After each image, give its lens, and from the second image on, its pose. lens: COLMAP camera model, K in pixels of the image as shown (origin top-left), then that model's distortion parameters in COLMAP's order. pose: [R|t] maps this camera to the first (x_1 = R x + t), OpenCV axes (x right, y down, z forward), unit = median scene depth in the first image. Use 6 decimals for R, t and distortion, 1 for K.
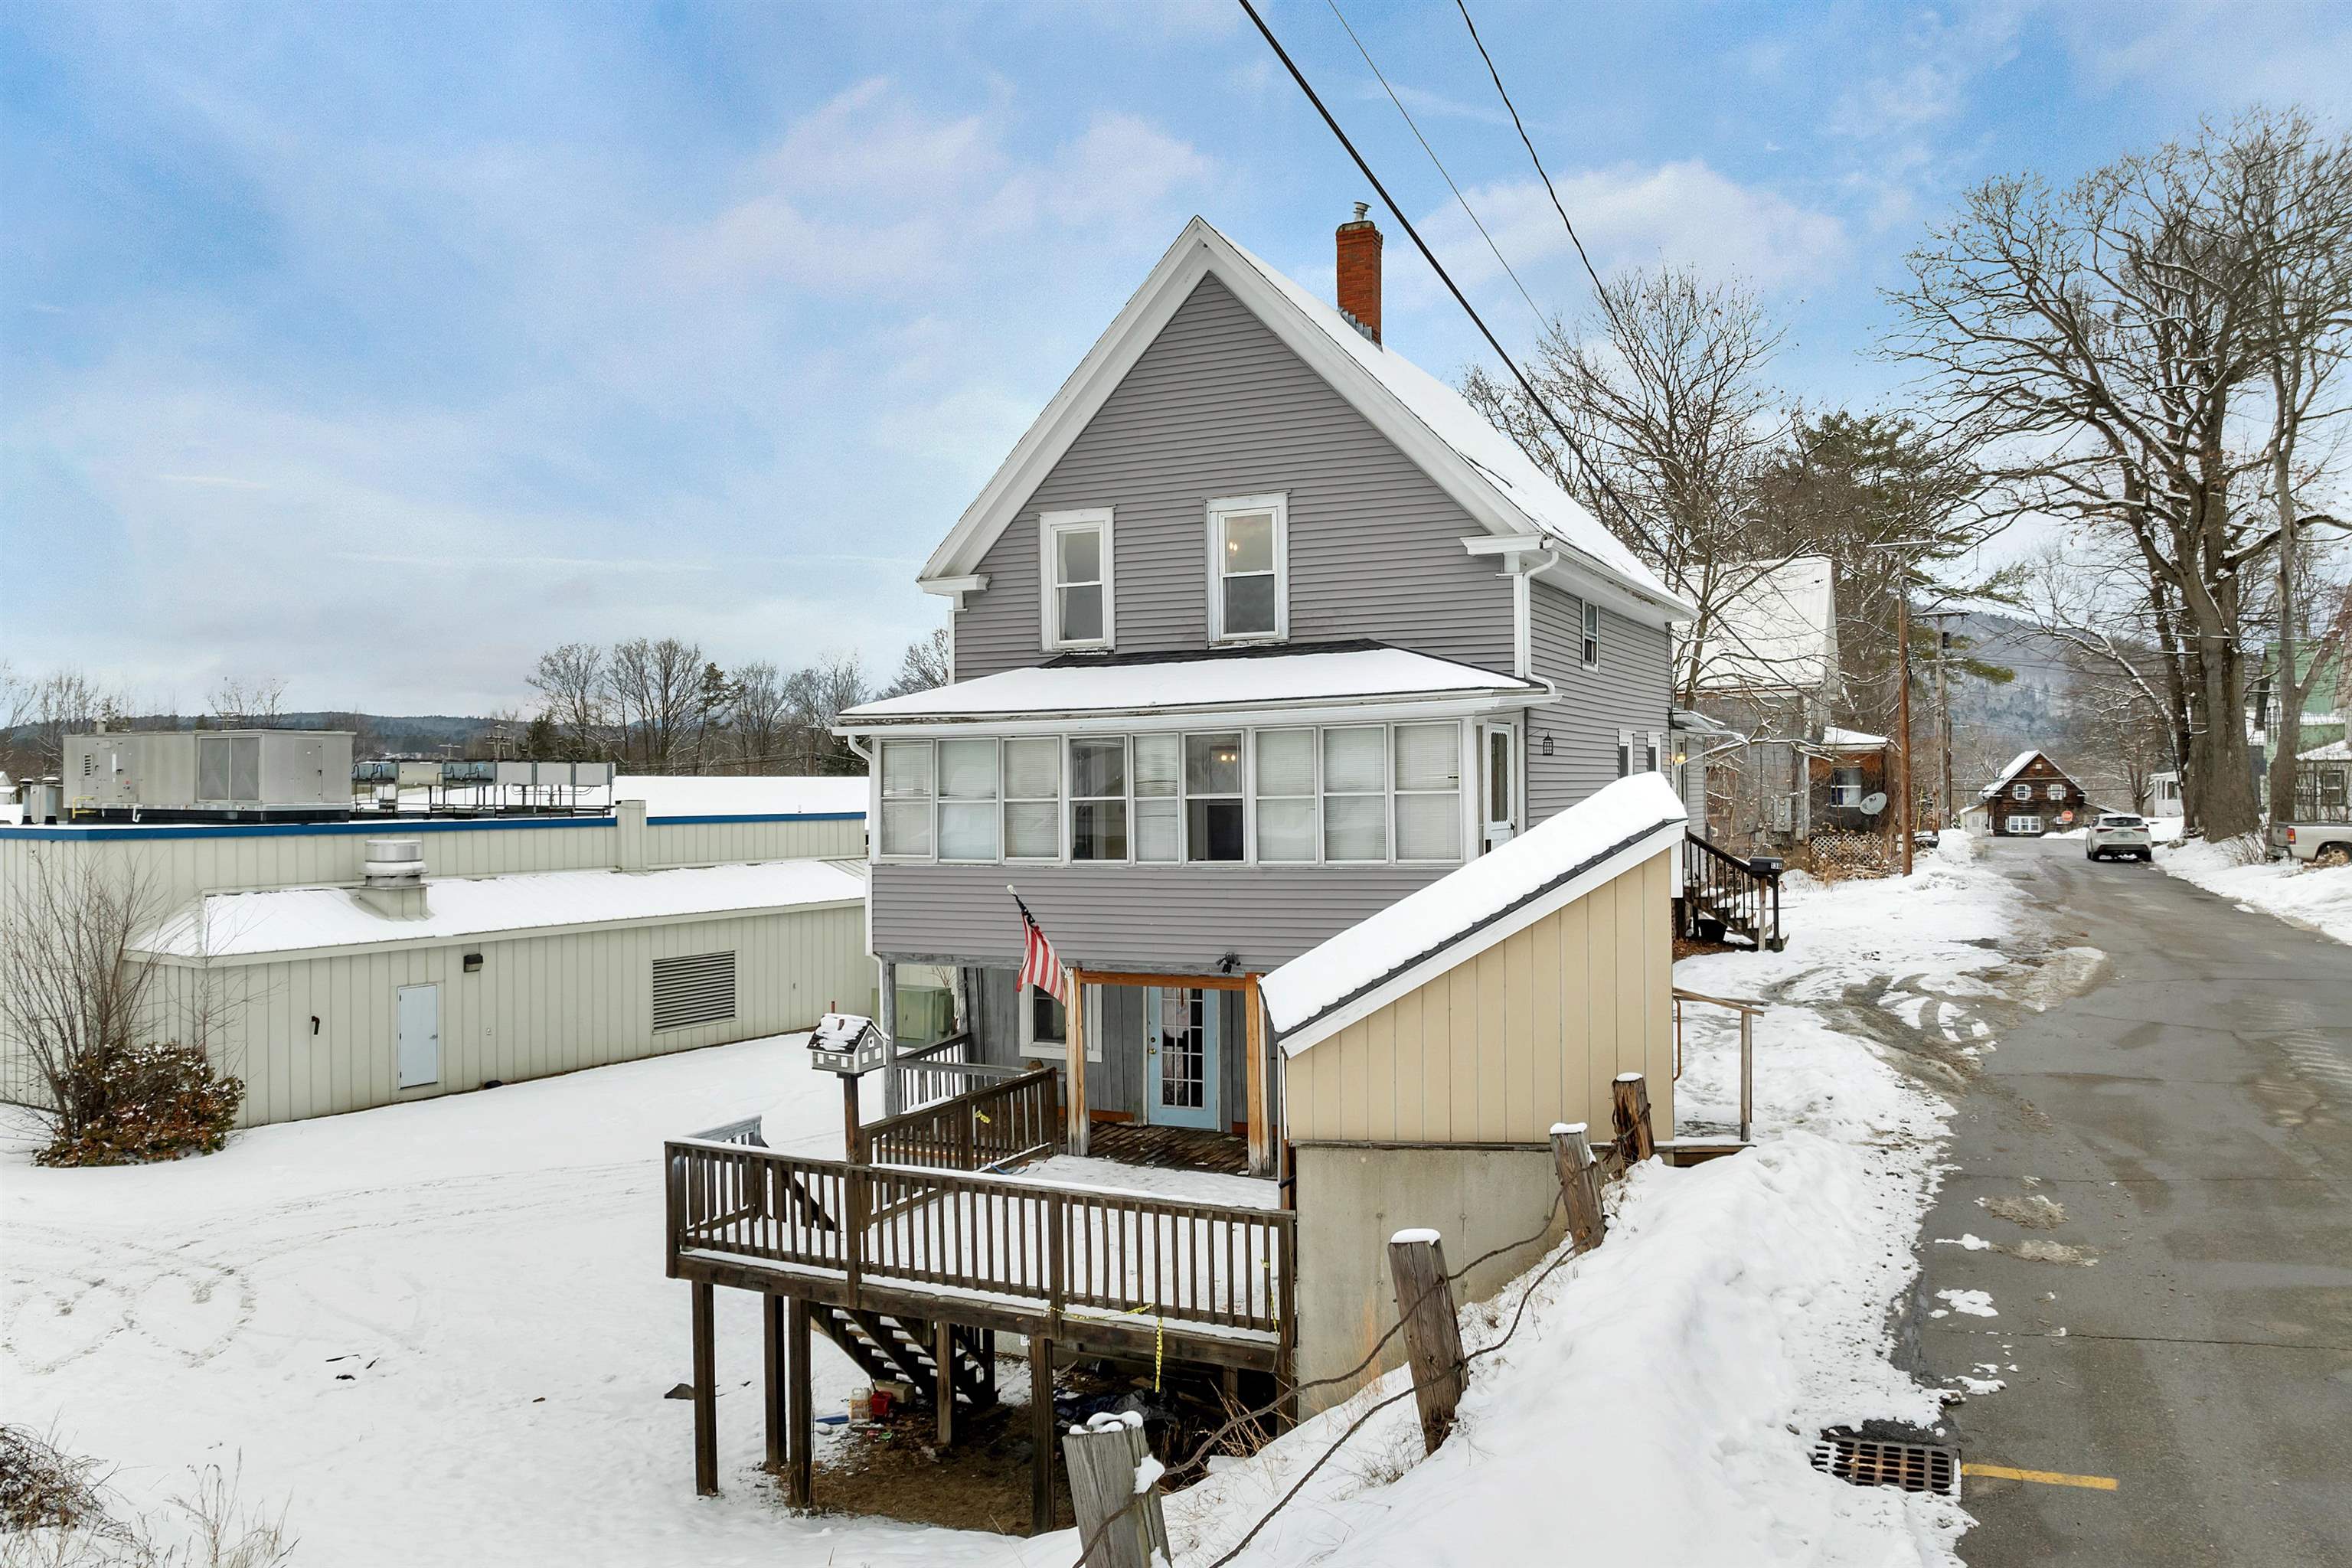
lens RADIAL K [[1648.4, 0, 1176.0], [0, 1648.4, 784.0], [0, 0, 1]] dist [-0.040746, -0.001527]
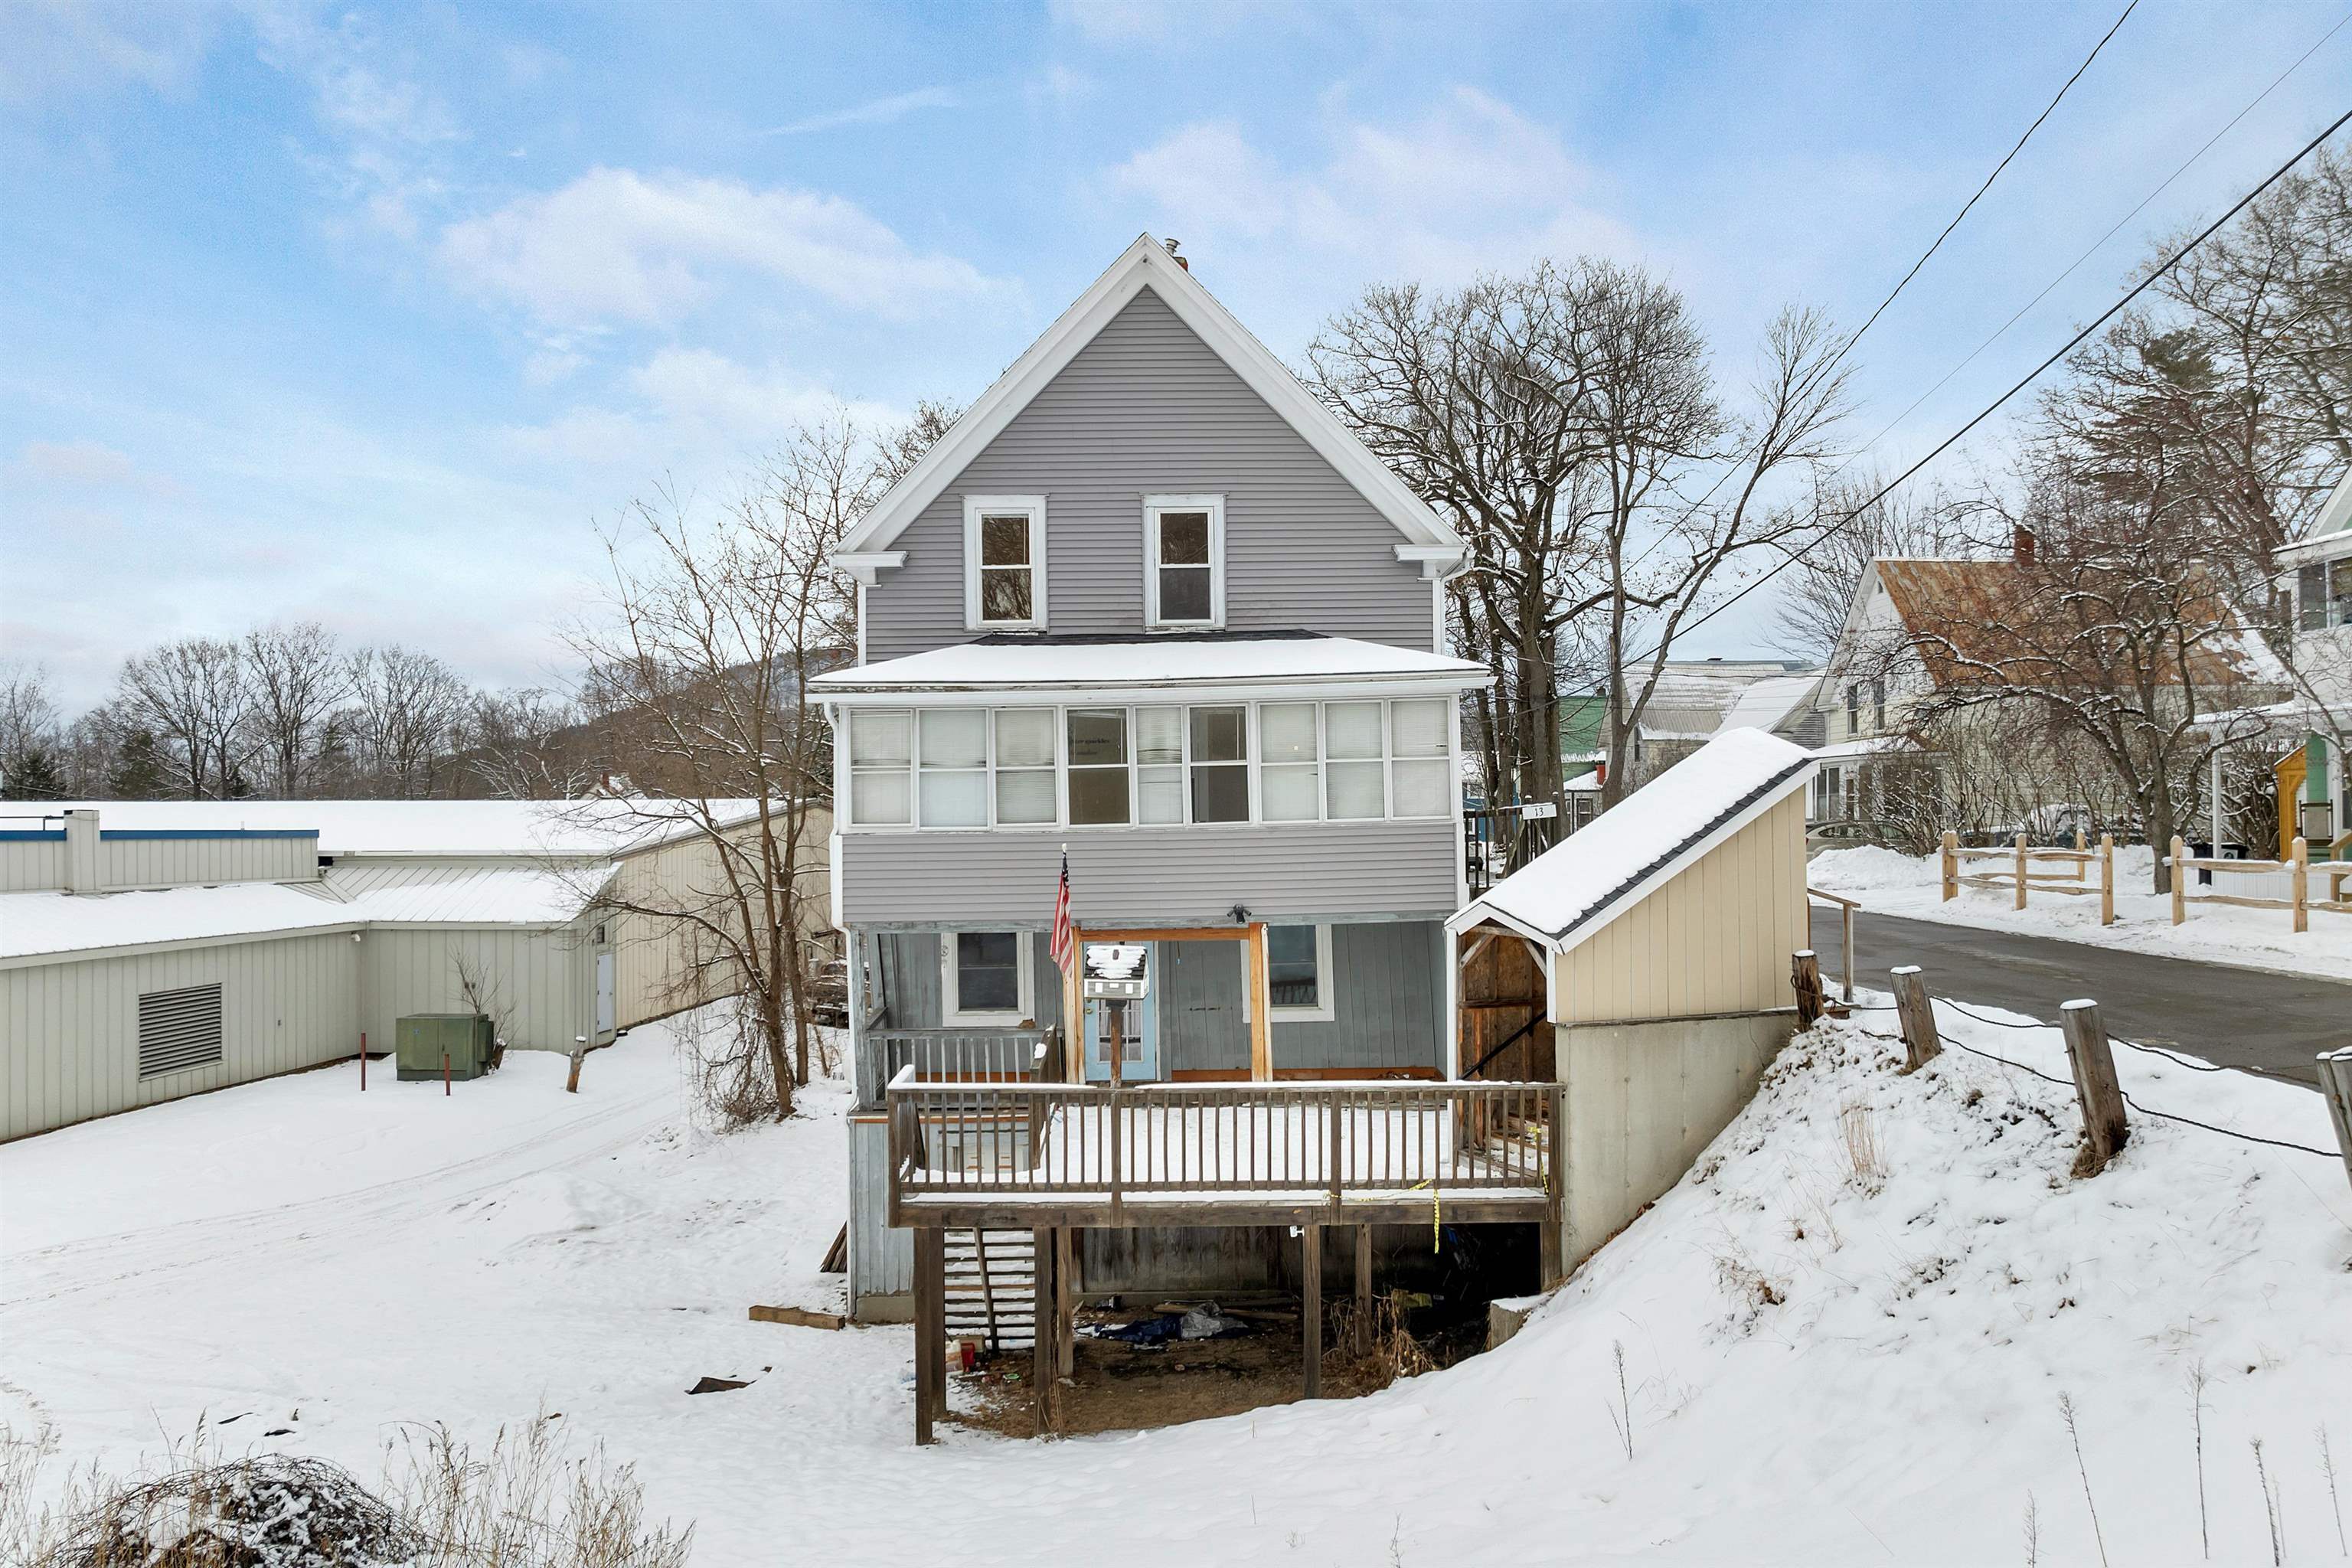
lens RADIAL K [[1634.0, 0, 1176.0], [0, 1634.0, 810.2], [0, 0, 1]] dist [-0.043748, 0.001324]
pose [[0.902129, 0.001616, 0.431464, -0.439900], [0.002311, 0.999961, -0.008577, 0.044642], [-0.431461, 0.008735, 0.902089, 0.030009]]
